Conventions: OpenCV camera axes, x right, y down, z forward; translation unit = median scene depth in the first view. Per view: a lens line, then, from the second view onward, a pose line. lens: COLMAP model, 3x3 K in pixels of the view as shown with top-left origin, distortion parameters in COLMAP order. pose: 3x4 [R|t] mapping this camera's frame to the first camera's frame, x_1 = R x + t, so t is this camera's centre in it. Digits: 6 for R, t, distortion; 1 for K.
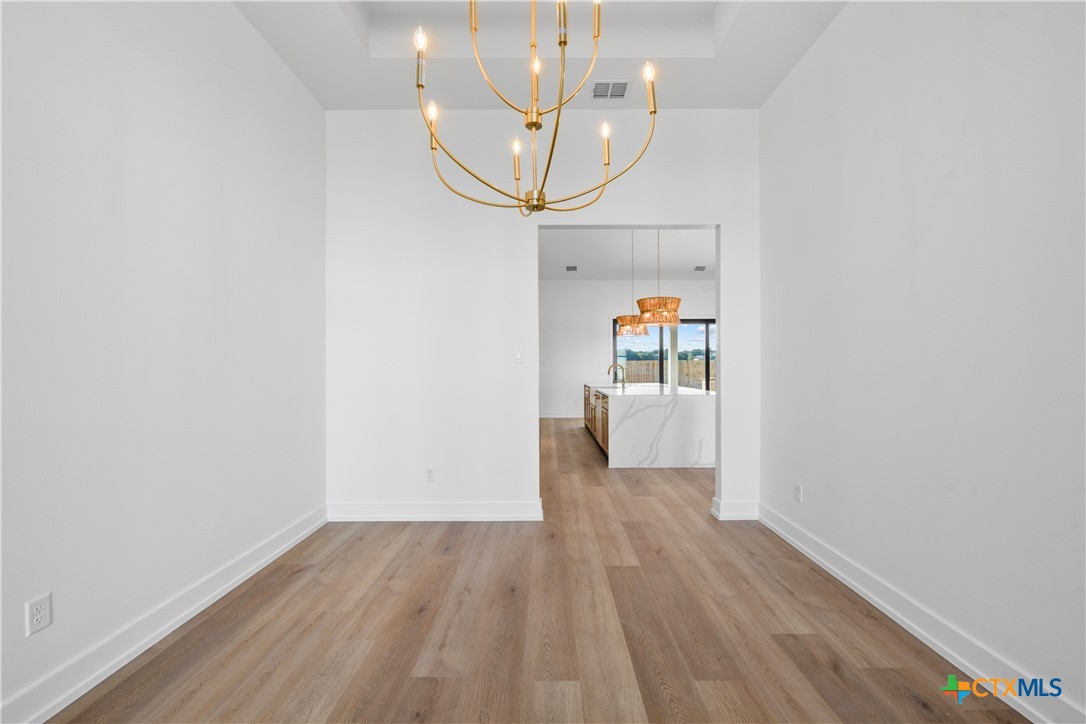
lens RADIAL K [[436.1, 0, 541.3], [0, 436.1, 365.3], [0, 0, 1]] dist [-0.004566, -0.003102]
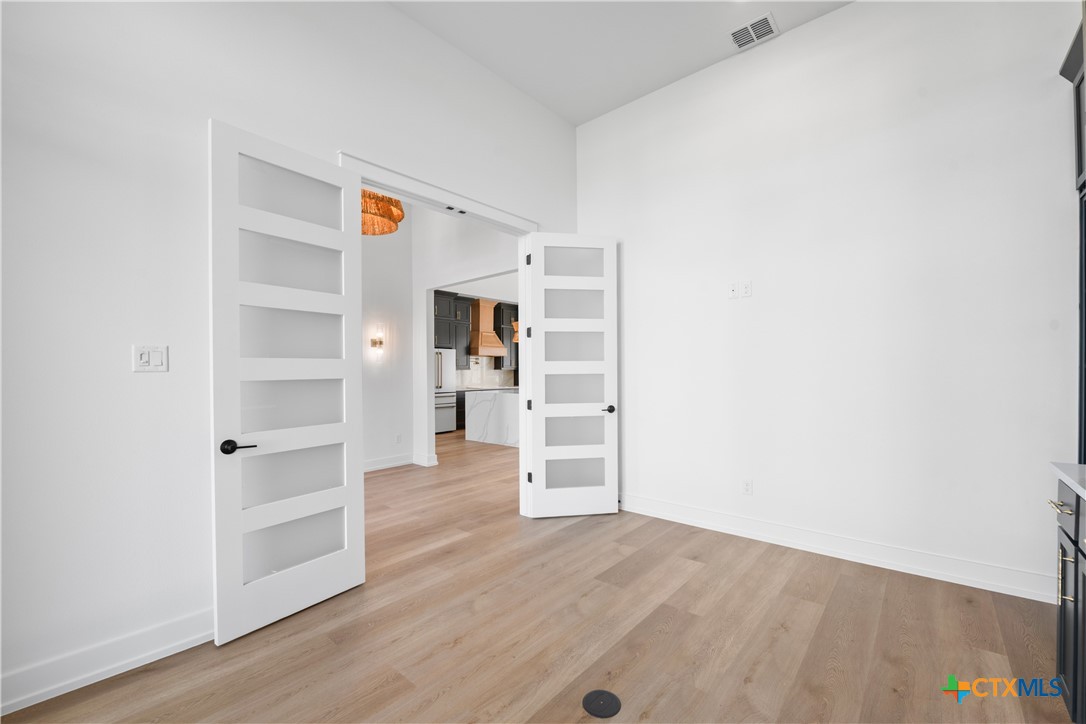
lens RADIAL K [[436.1, 0, 542.6], [0, 436.1, 376.8], [0, 0, 1]] dist [-0.004566, -0.003102]
pose [[0.765667, 0.011217, -0.643140, 0.813889], [-0.002692, 0.999895, 0.014235, -0.004067], [0.643232, -0.009168, 0.765616, 0.003050]]
